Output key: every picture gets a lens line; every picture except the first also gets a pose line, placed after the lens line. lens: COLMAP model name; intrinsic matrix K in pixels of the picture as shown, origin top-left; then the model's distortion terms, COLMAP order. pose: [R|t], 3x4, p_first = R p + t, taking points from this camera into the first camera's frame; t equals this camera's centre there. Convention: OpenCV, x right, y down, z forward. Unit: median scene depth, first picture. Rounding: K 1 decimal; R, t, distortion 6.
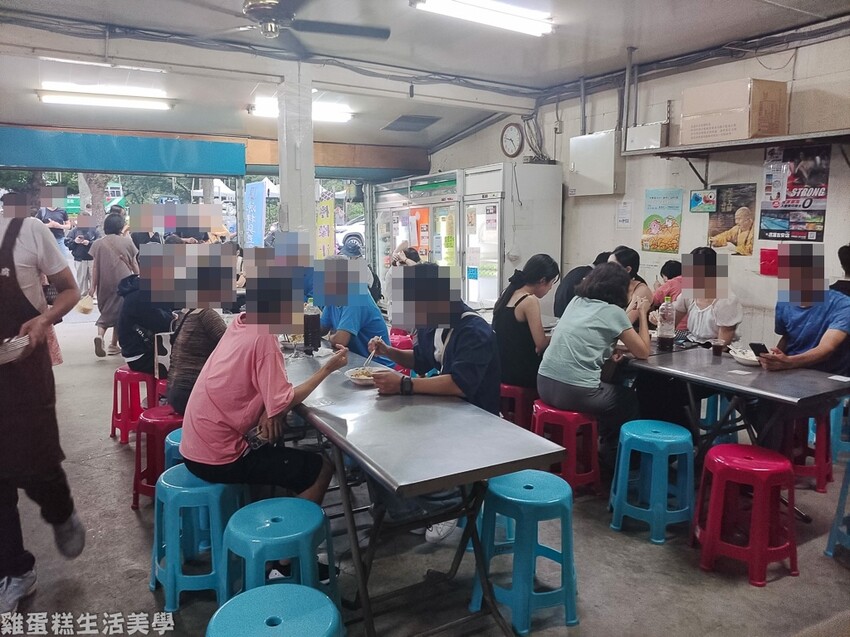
lens RADIAL K [[622.3, 0, 425.0], [0, 622.3, 318.5], [0, 0, 1]] dist [-0.003114, -0.085744]
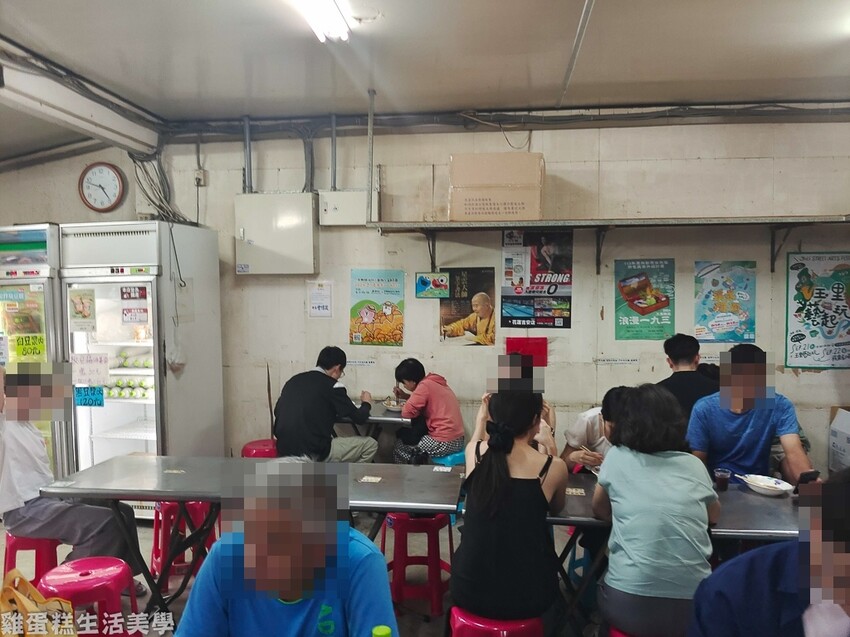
lens RADIAL K [[622.3, 0, 425.0], [0, 622.3, 318.5], [0, 0, 1]] dist [-0.003114, -0.085744]
pose [[0.612898, -0.031566, 0.789531, -0.257605], [0.120583, 0.991235, -0.053975, -0.101622], [-0.780907, 0.128285, 0.611332, 0.500458]]
